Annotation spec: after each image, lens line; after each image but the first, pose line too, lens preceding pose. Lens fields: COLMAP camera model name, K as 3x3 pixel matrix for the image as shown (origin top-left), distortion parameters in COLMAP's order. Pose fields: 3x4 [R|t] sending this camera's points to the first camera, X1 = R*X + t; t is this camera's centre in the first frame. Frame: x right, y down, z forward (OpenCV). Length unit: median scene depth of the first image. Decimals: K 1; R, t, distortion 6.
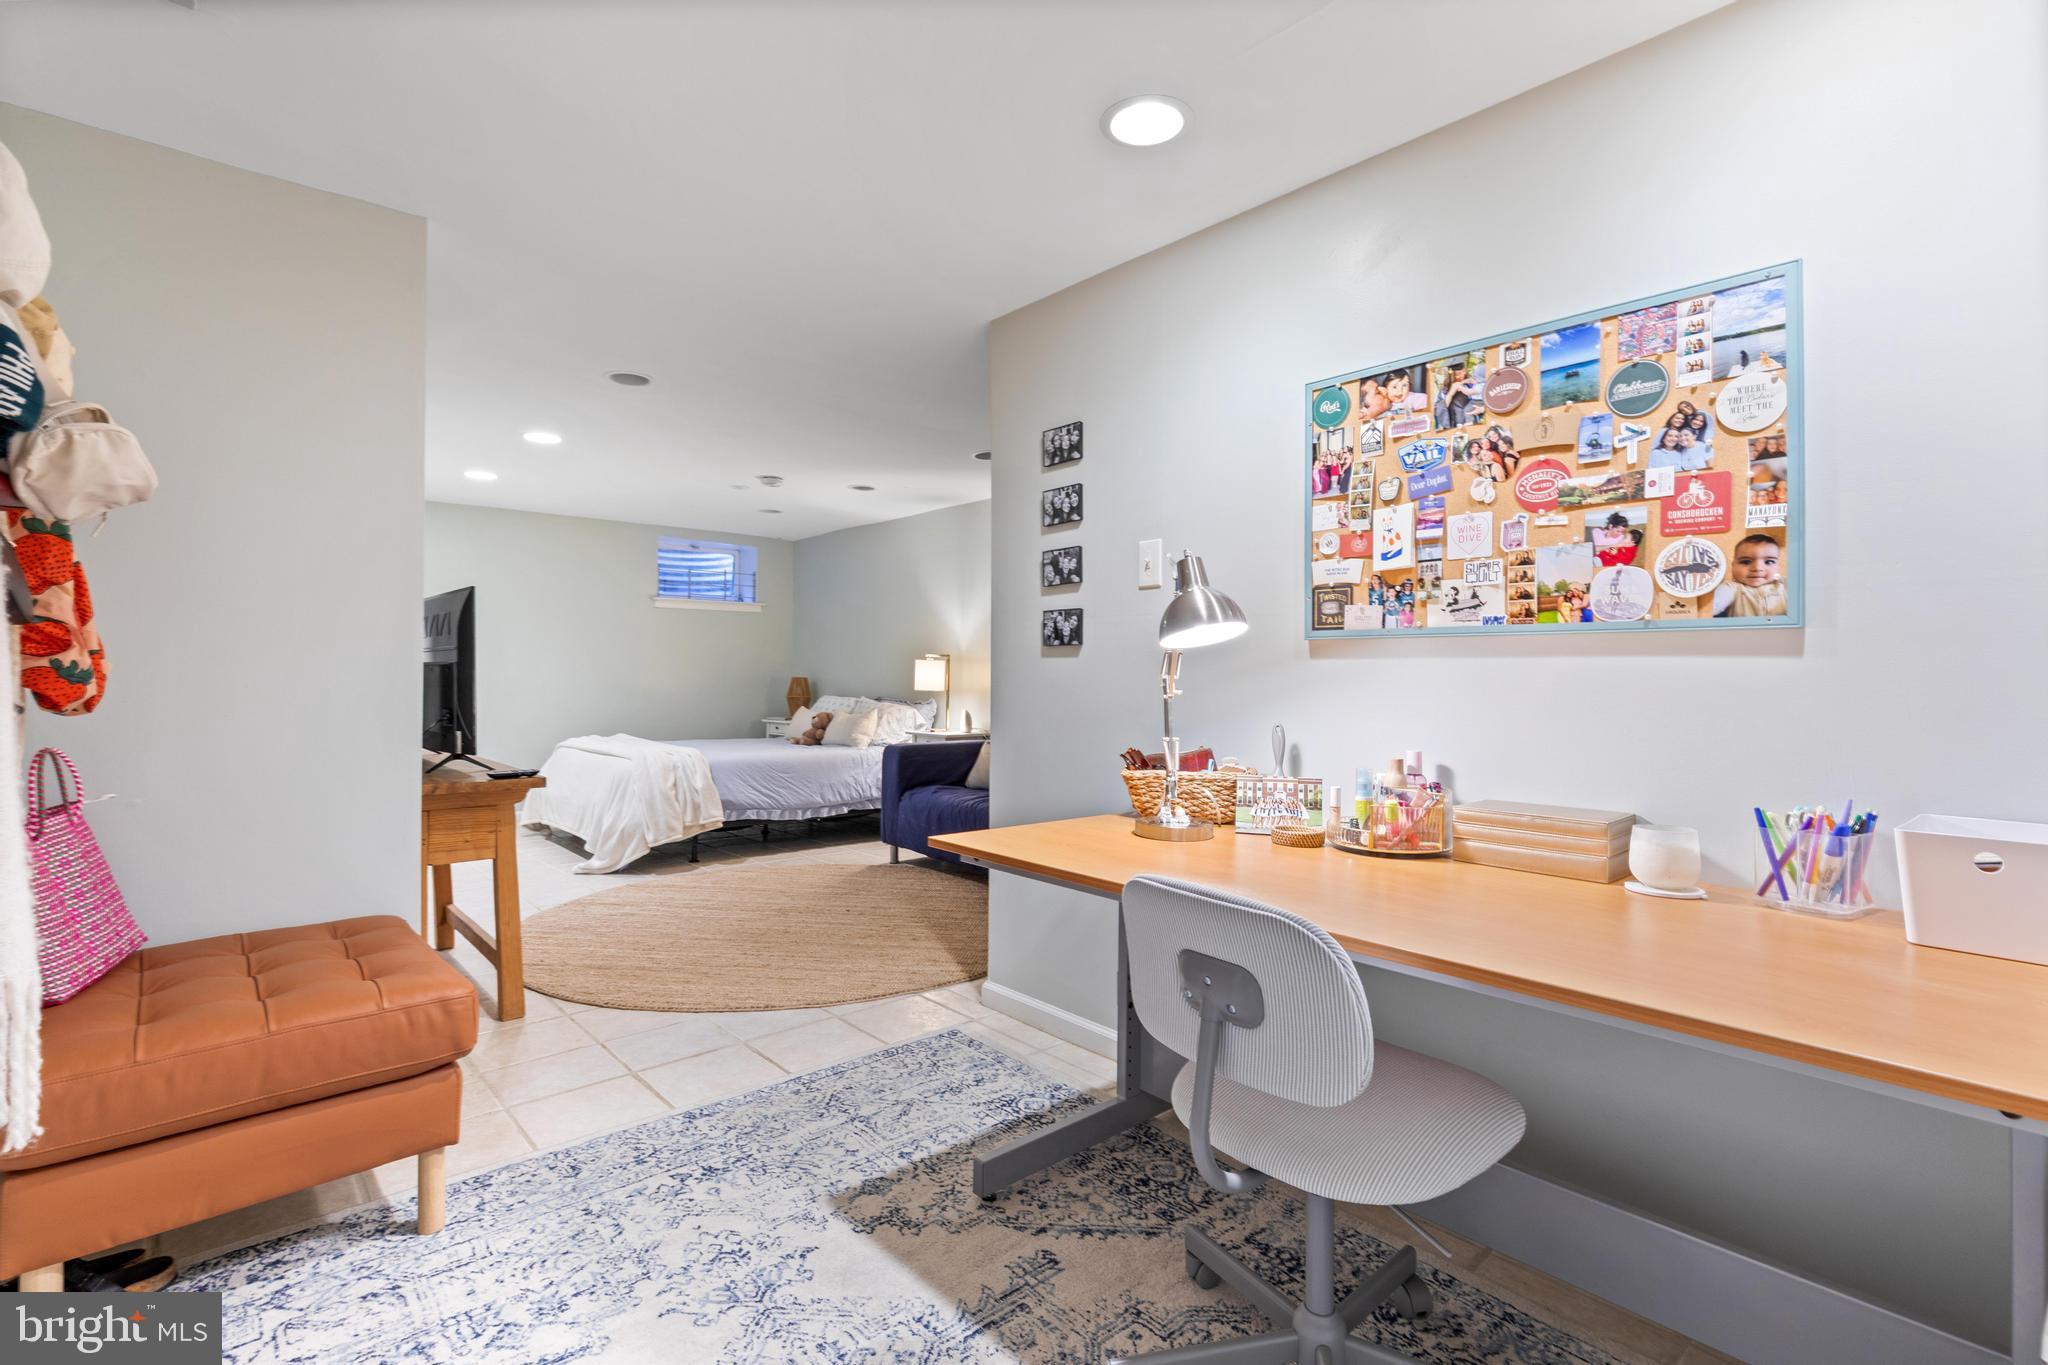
lens RADIAL K [[924.4, 0, 1037.7], [0, 924.4, 685.3], [0, 0, 1]] dist [0.005819, -0.000809]
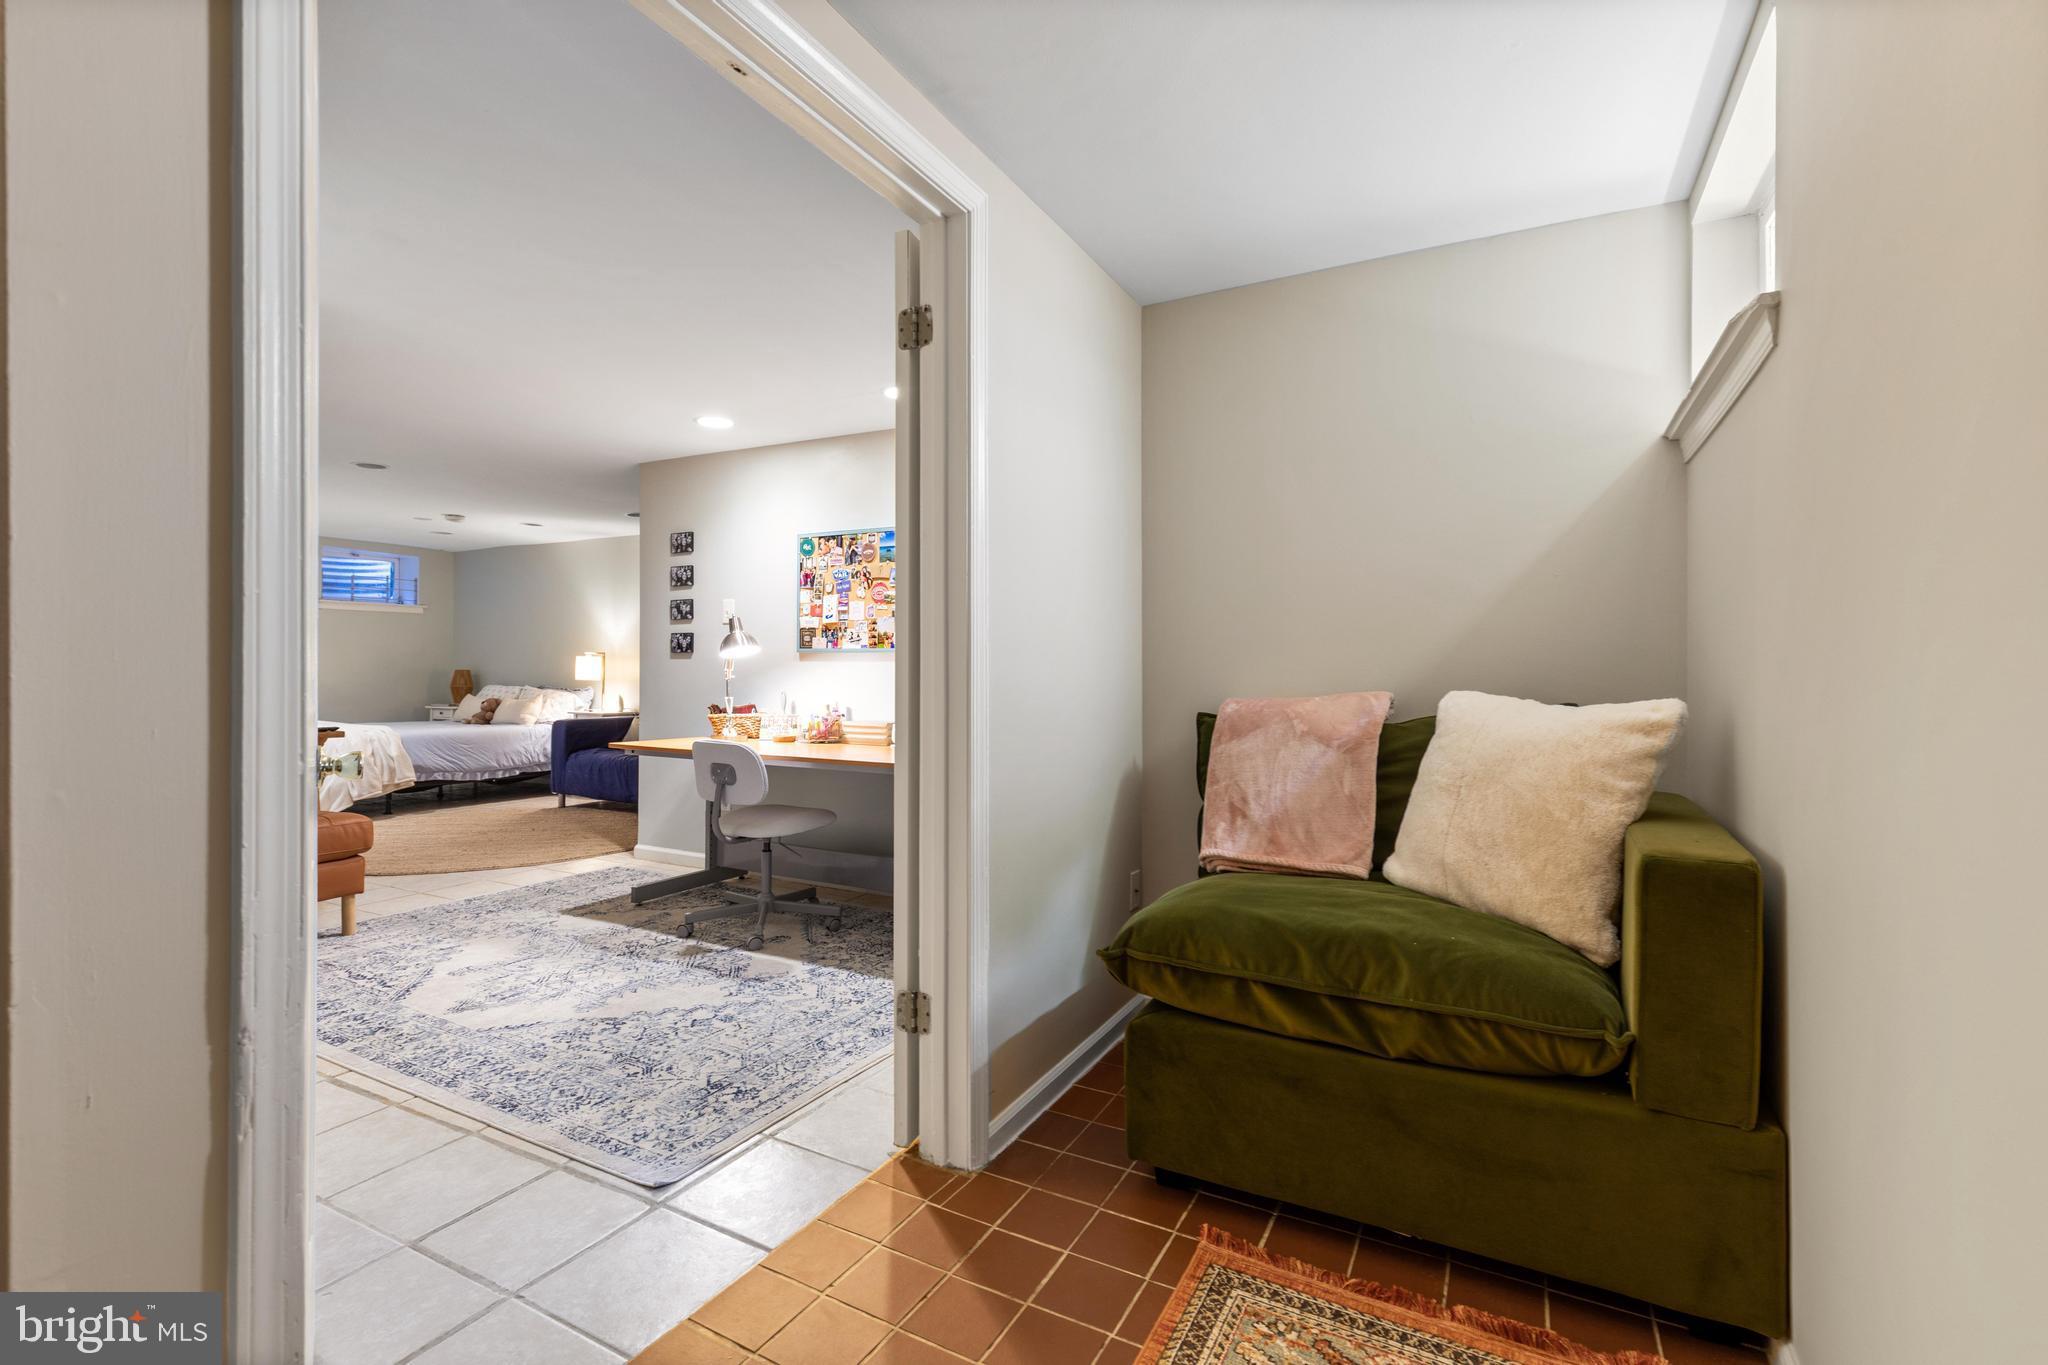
lens RADIAL K [[924.4, 0, 1032.7], [0, 924.4, 671.4], [0, 0, 1]] dist [0.005819, -0.000809]
pose [[0.938893, -0.001648, 0.344205, 0.048509], [0.003759, 0.999978, -0.005467, 0.007293], [-0.344189, 0.006427, 0.938878, -0.977118]]
